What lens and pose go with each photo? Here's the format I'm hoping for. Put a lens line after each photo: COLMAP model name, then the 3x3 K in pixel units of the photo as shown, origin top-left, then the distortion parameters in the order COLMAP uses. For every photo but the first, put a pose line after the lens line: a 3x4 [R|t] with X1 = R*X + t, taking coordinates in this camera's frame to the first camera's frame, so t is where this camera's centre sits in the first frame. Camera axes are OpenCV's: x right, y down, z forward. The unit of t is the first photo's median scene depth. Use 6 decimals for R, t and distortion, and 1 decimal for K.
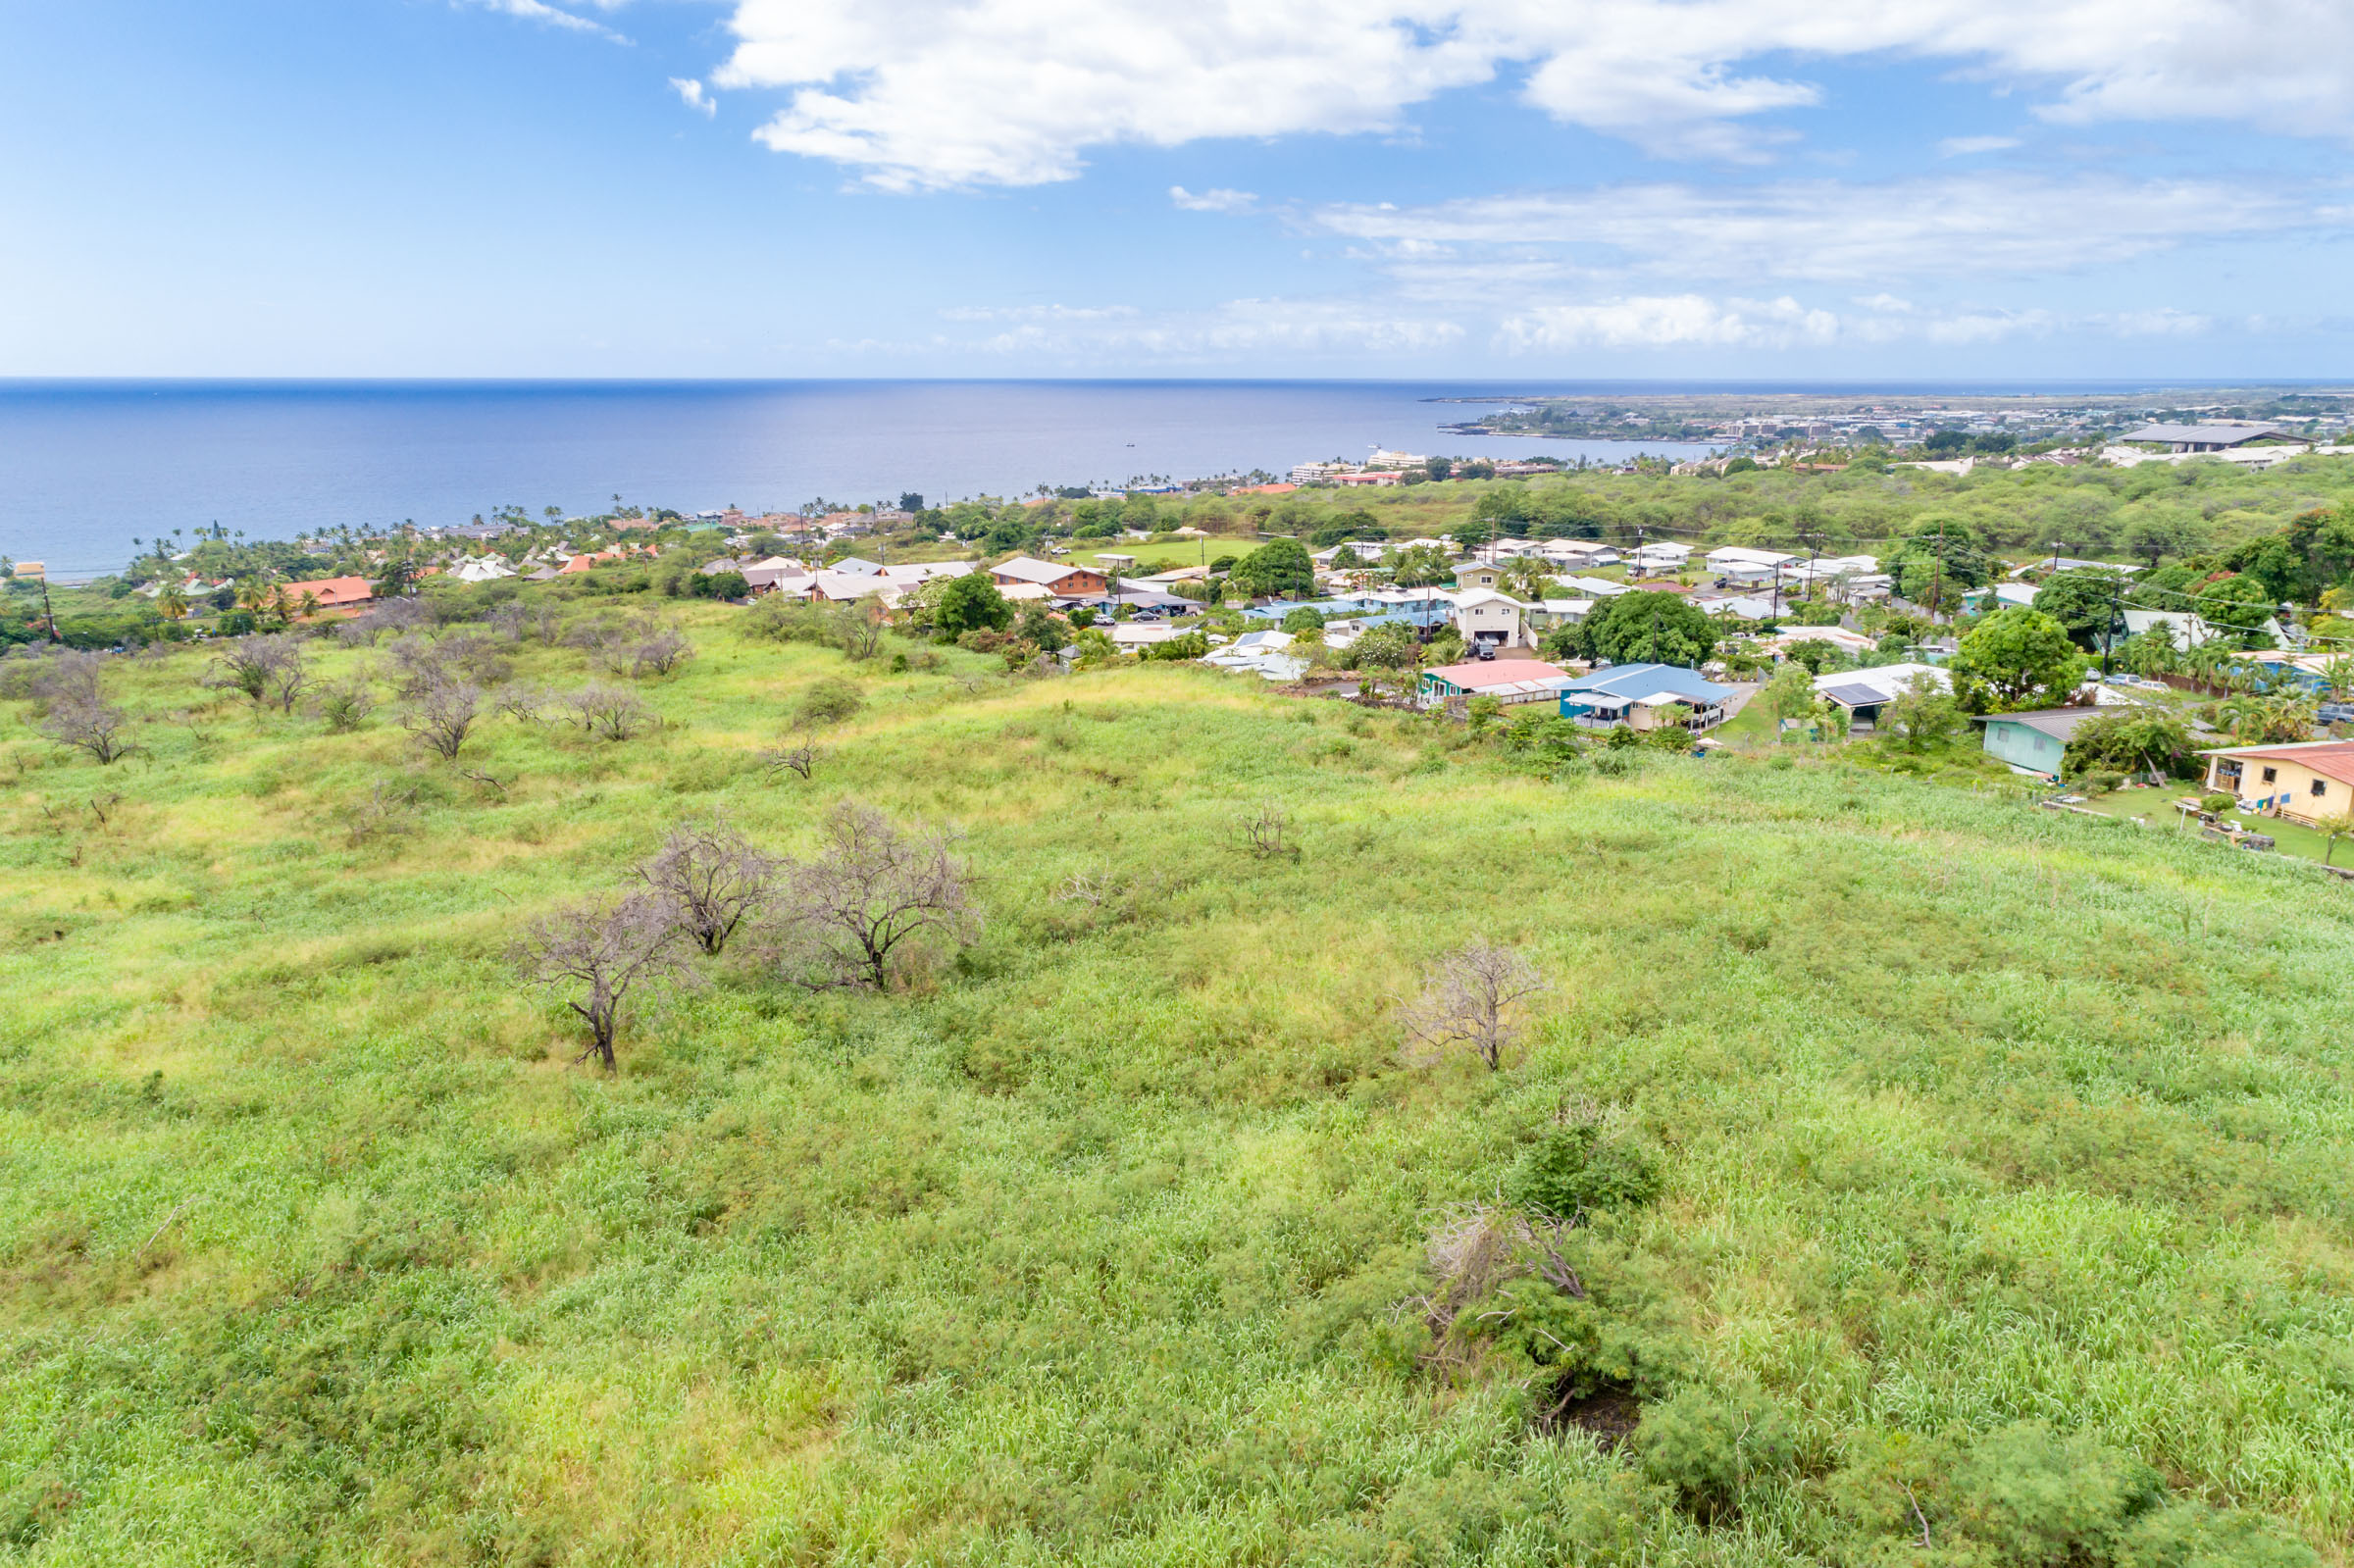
lens RADIAL K [[1531.4, 0, 1154.2], [0, 1531.4, 755.1], [0, 0, 1]] dist [0.007094, 0.004440]
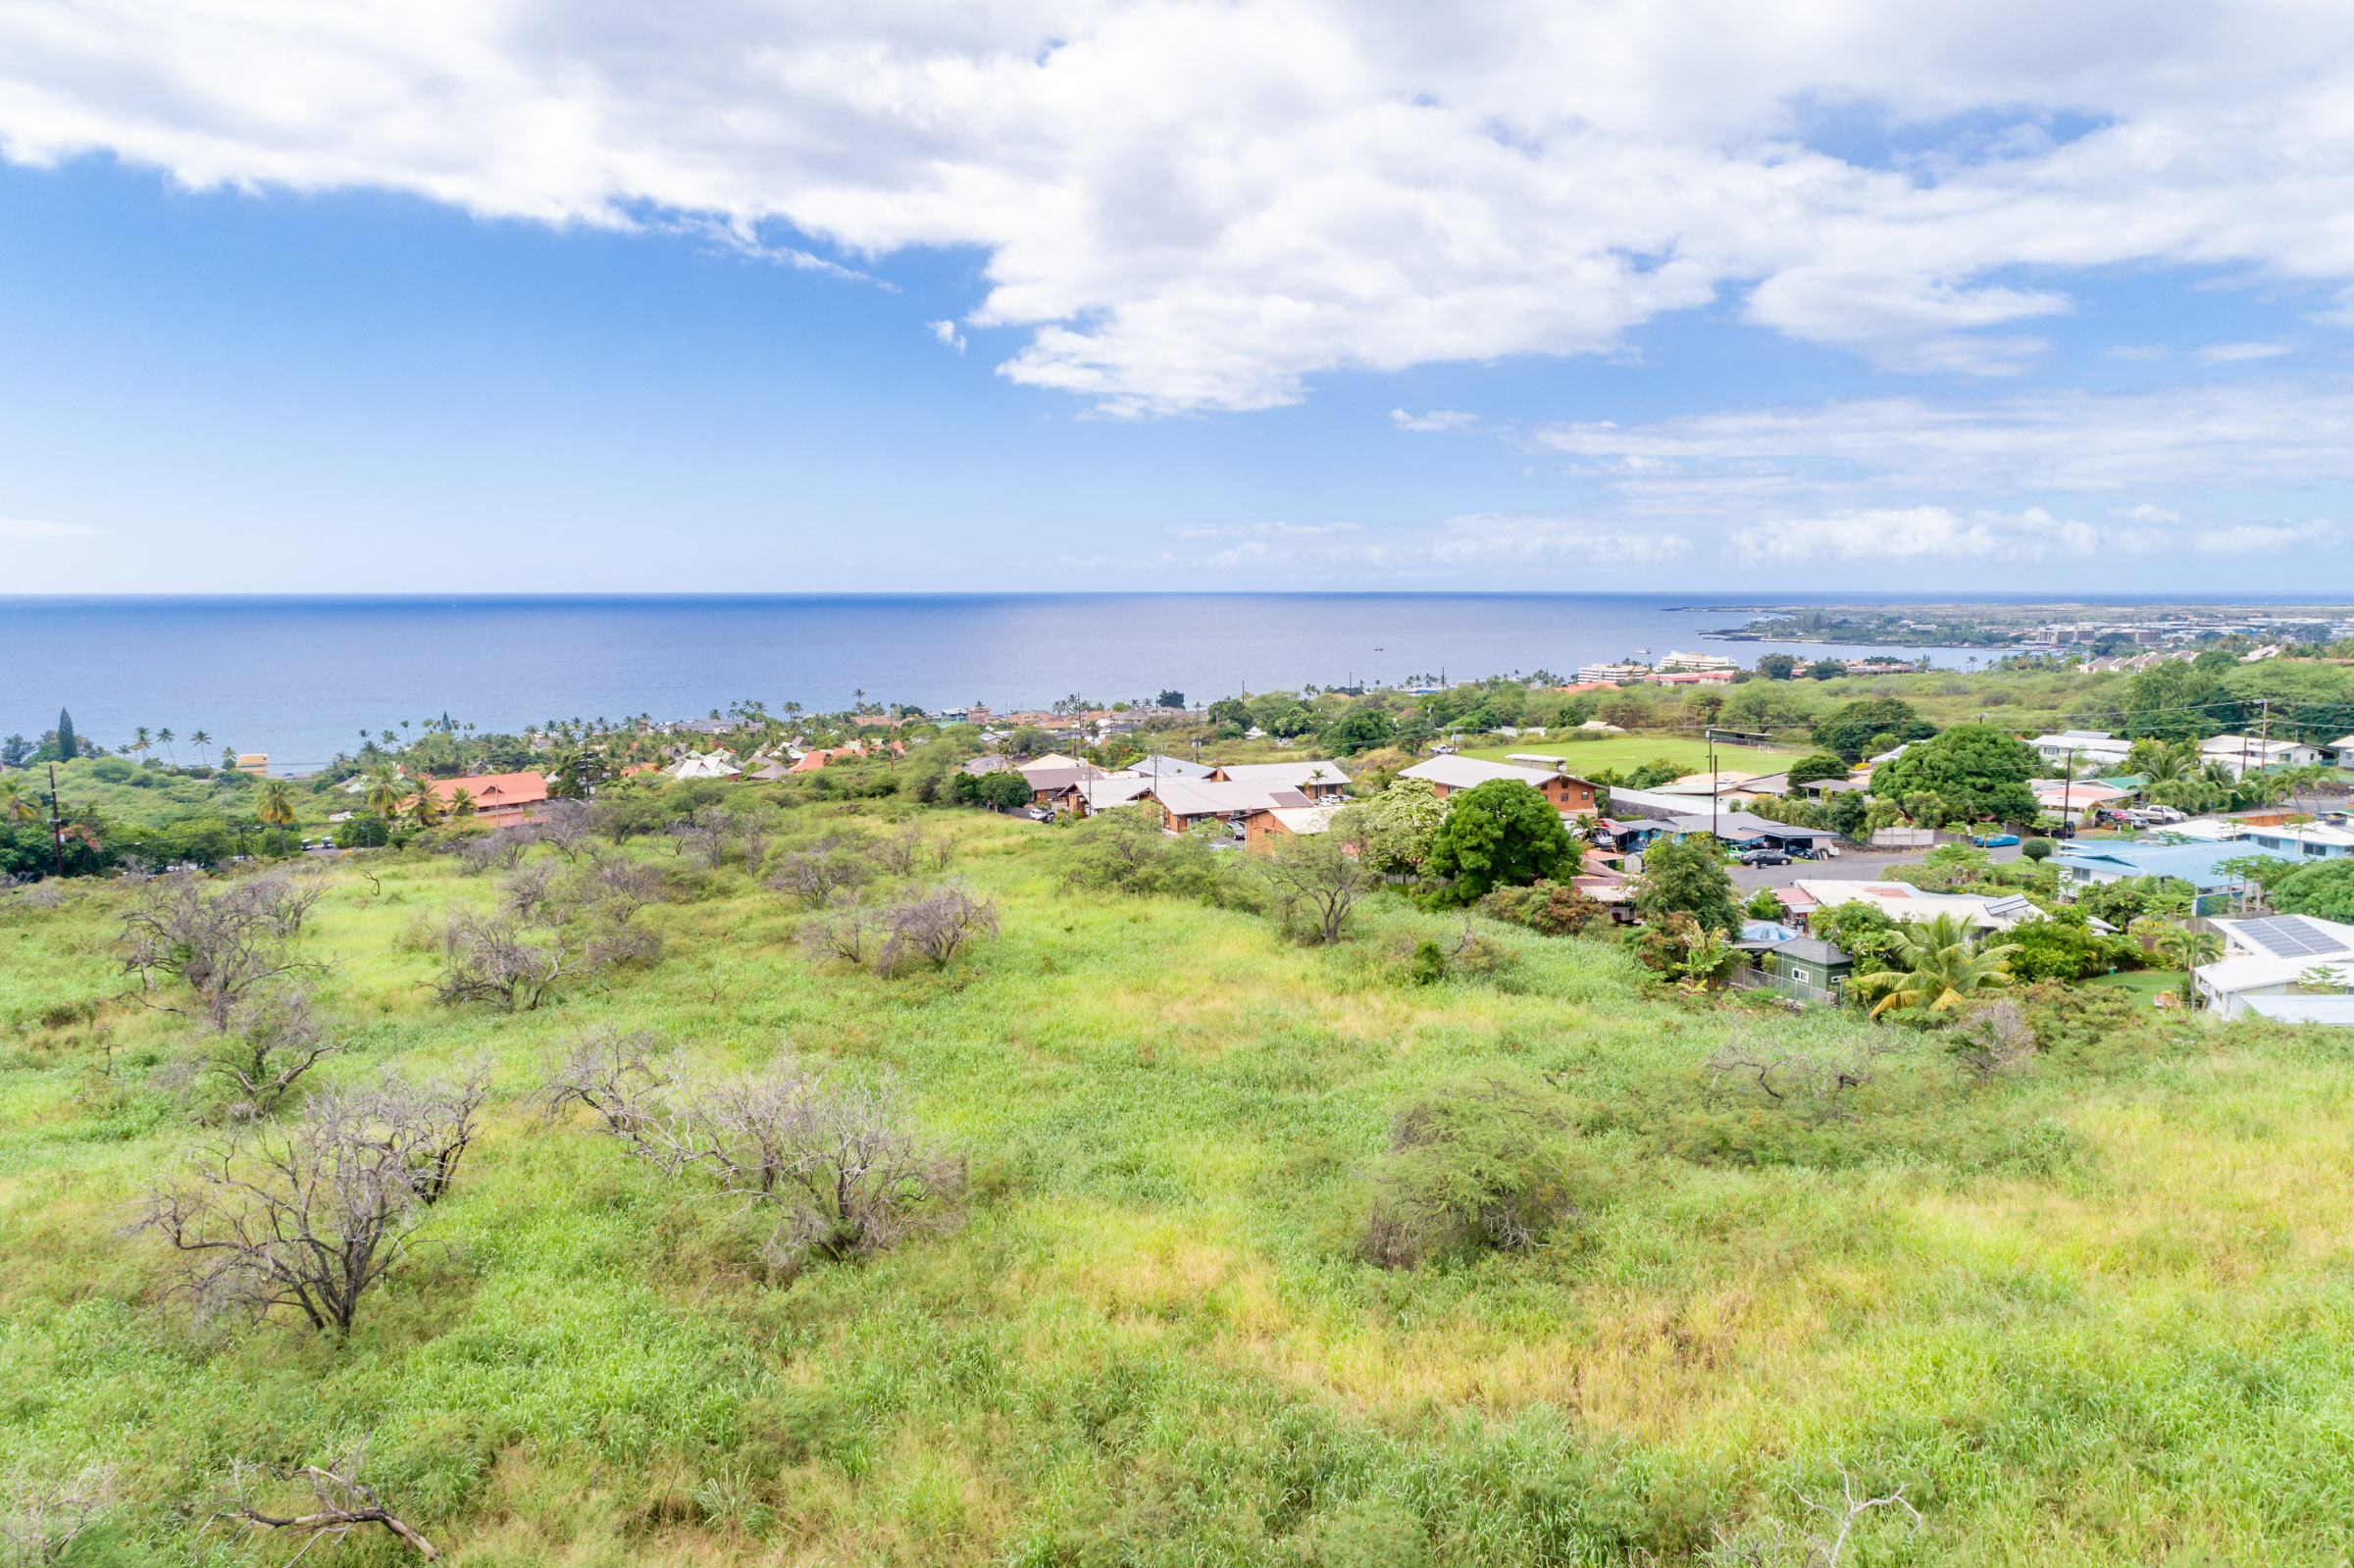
lens RADIAL K [[1531.4, 0, 1159.2], [0, 1531.4, 777.0], [0, 0, 1]] dist [0.007094, 0.004440]
pose [[0.990406, 0.014443, -0.137429, -0.056429], [-0.030919, 0.992471, -0.118516, -0.017787], [0.134683, 0.121628, 0.983396, 0.158241]]
